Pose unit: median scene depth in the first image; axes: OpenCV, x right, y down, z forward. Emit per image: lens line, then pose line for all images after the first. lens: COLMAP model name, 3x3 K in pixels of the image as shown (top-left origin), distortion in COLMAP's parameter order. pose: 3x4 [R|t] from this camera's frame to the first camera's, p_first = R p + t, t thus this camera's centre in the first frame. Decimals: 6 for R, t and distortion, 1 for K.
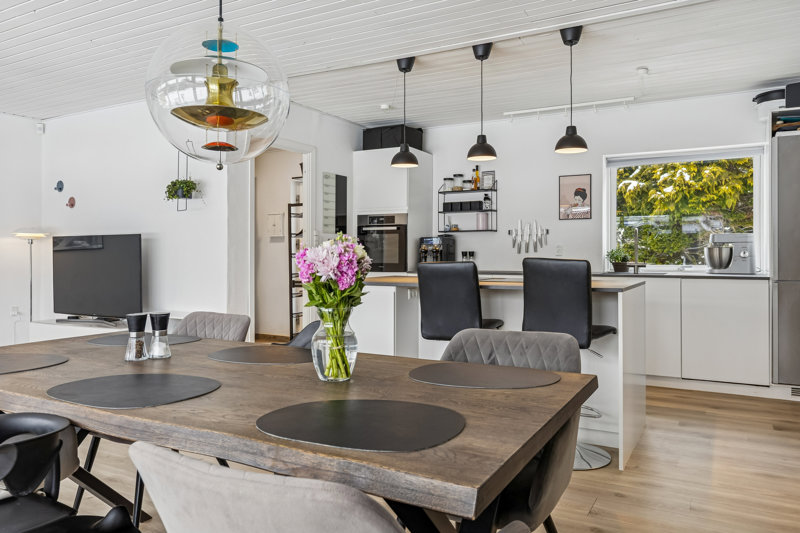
lens RADIAL K [[585.2, 0, 400.7], [0, 585.2, 251.9], [0, 0, 1]] dist [-0.006414, 0.000538]
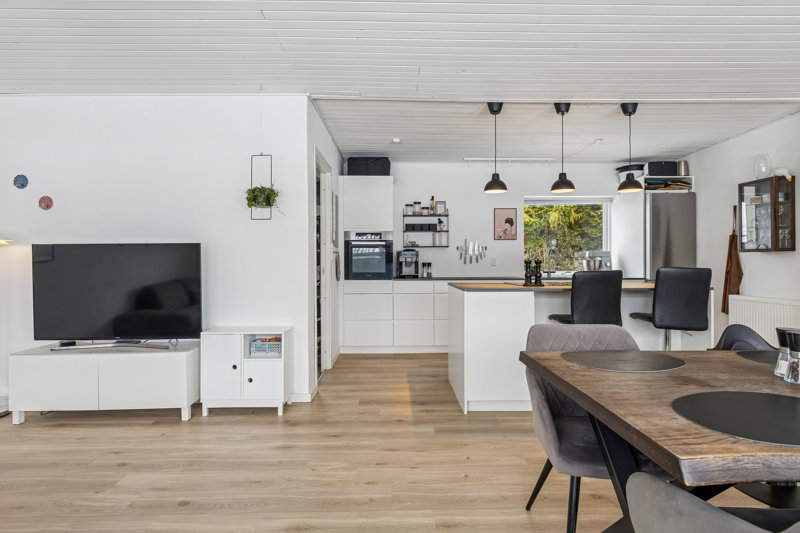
lens RADIAL K [[419.8, 0, 400.0], [0, 419.8, 266.5], [0, 0, 1]] dist [0.003668, 0.000245]
pose [[0.867775, -0.005589, 0.496926, -0.410119], [0.000738, 0.999950, 0.009959, -0.001275], [-0.496957, -0.008276, 0.867736, 0.236209]]
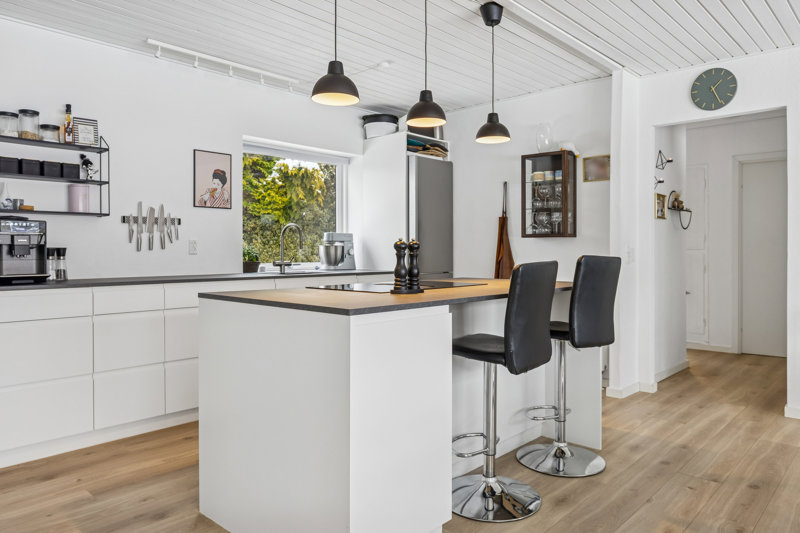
lens RADIAL K [[553.9, 0, 400.9], [0, 553.9, 255.5], [0, 0, 1]] dist [-0.000379, 0.001744]
pose [[0.238305, -0.006214, 0.971170, -0.353202], [-0.003195, 0.999969, 0.007182, 0.002152], [-0.971185, -0.004815, 0.238278, 0.552865]]
